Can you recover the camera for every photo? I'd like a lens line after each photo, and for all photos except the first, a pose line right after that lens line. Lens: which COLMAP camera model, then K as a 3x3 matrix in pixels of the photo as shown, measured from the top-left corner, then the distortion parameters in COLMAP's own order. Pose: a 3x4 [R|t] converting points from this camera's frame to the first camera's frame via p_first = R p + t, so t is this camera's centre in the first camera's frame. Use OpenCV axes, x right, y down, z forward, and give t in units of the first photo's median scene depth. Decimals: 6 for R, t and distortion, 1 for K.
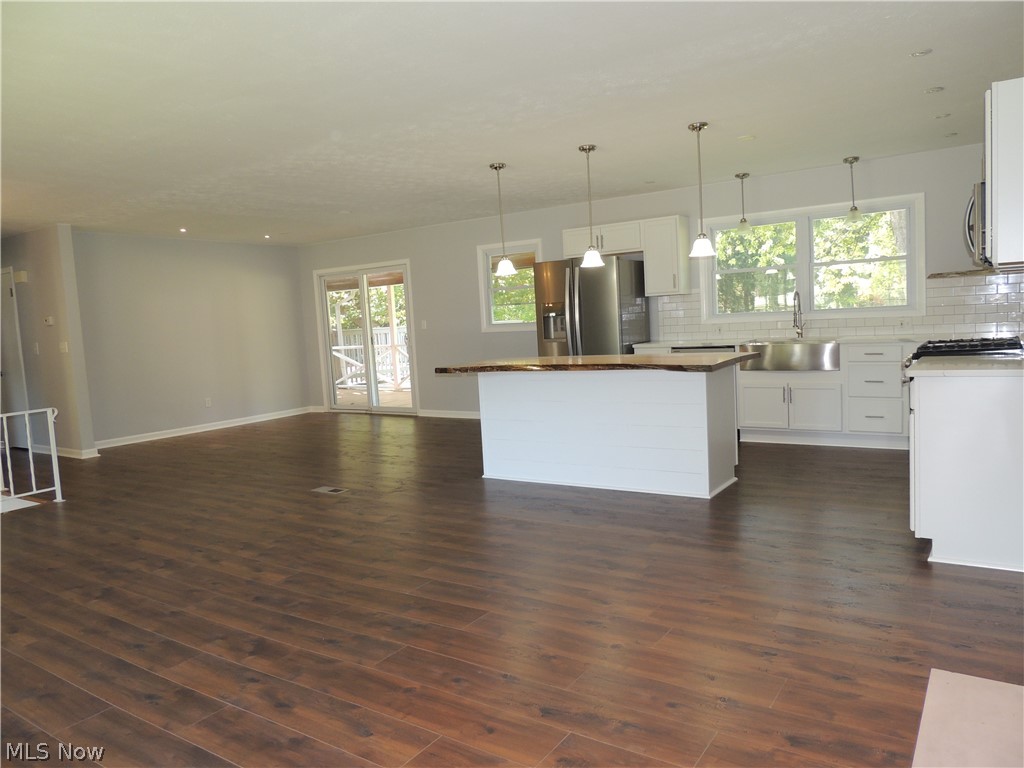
lens RADIAL K [[723.2, 0, 512.0], [0, 723.2, 384.0], [0, 0, 1]] dist [-0.011605, 0.000463]
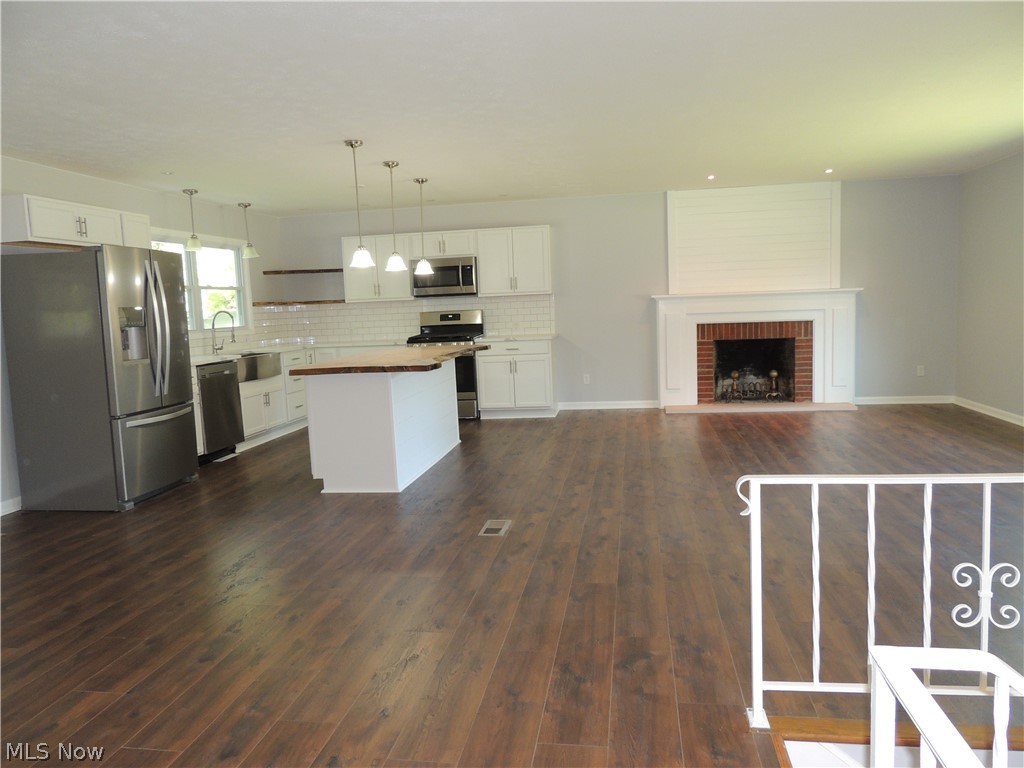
lens RADIAL K [[729.0, 0, 515.2], [0, 729.0, 383.2], [0, 0, 1]] dist [-0.030148, 0.011047]
pose [[-0.420451, -0.024432, 0.906986, -0.734700], [0.152510, 0.983511, 0.097192, -0.054208], [-0.894406, 0.179189, -0.409792, 0.990325]]
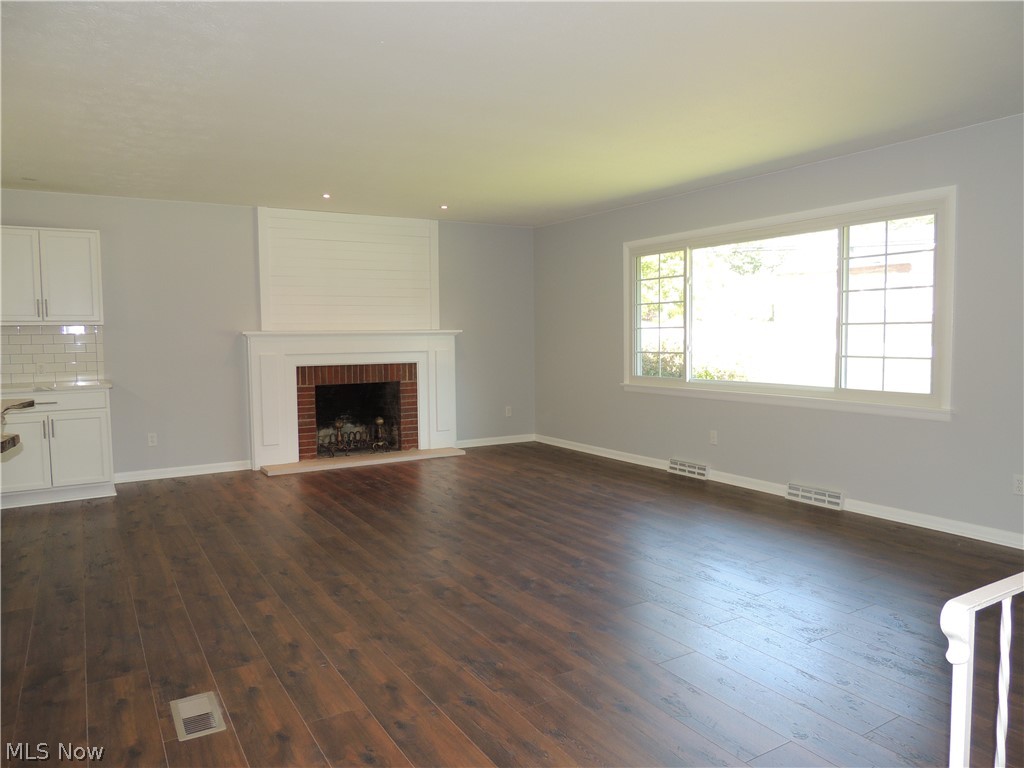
lens RADIAL K [[729.0, 0, 515.2], [0, 729.0, 383.2], [0, 0, 1]] dist [-0.030148, 0.011047]
pose [[-0.906591, 0.037817, 0.420312, -0.482918], [0.103523, 0.985474, 0.134626, -0.069613], [-0.409116, 0.165563, -0.897337, 1.003225]]
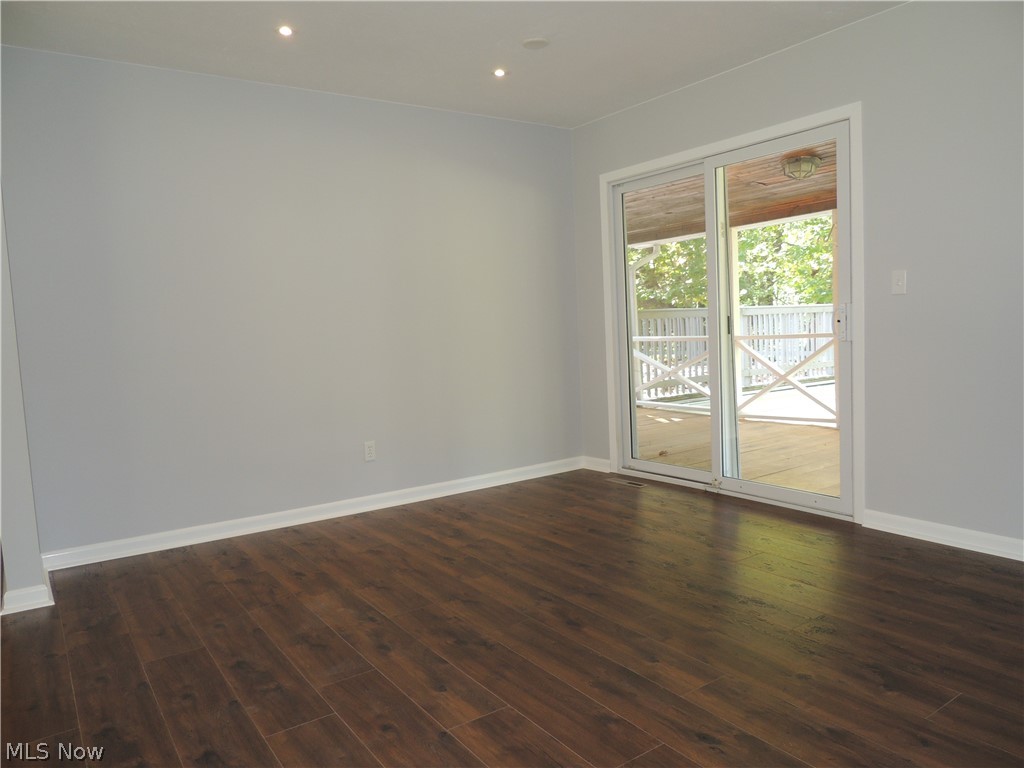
lens RADIAL K [[729.0, 0, 515.2], [0, 729.0, 383.2], [0, 0, 1]] dist [-0.030148, 0.011047]
pose [[0.933815, 0.043858, -0.355057, -0.225583], [-0.040495, 0.999037, 0.016899, -0.039136], [0.355456, -0.001402, 0.934692, 0.794962]]
